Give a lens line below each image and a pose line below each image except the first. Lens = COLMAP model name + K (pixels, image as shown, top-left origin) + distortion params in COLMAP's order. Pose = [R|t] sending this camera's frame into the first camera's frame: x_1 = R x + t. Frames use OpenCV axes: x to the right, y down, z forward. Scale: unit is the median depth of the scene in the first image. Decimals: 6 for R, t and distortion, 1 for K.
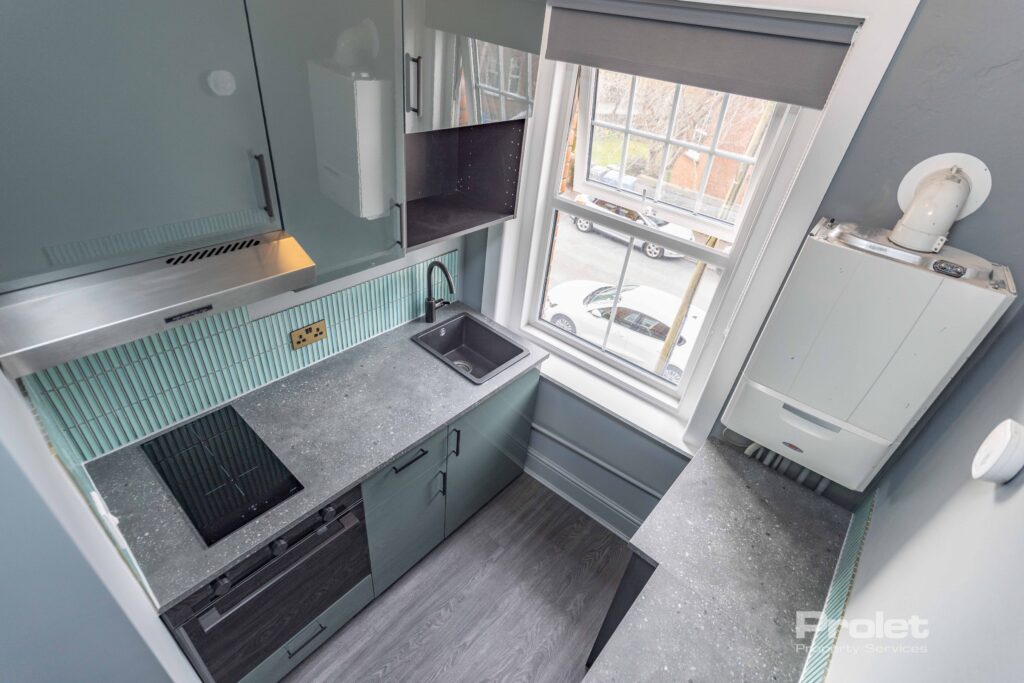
lens RADIAL K [[486.2, 0, 512.0], [0, 486.2, 341.5], [0, 0, 1]] dist [0.001670, 0.000051]
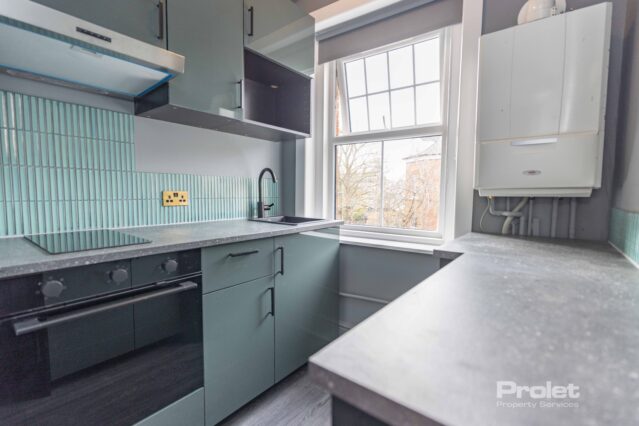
lens RADIAL K [[295.3, 0, 319.5], [0, 295.3, 213.0], [0, 0, 1]] dist [-0.000669, 0.000013]
pose [[0.994207, -0.097920, 0.044327, -0.037851], [0.106781, 0.852597, -0.511544, 0.531673], [0.012297, 0.513314, 0.858113, 0.285871]]
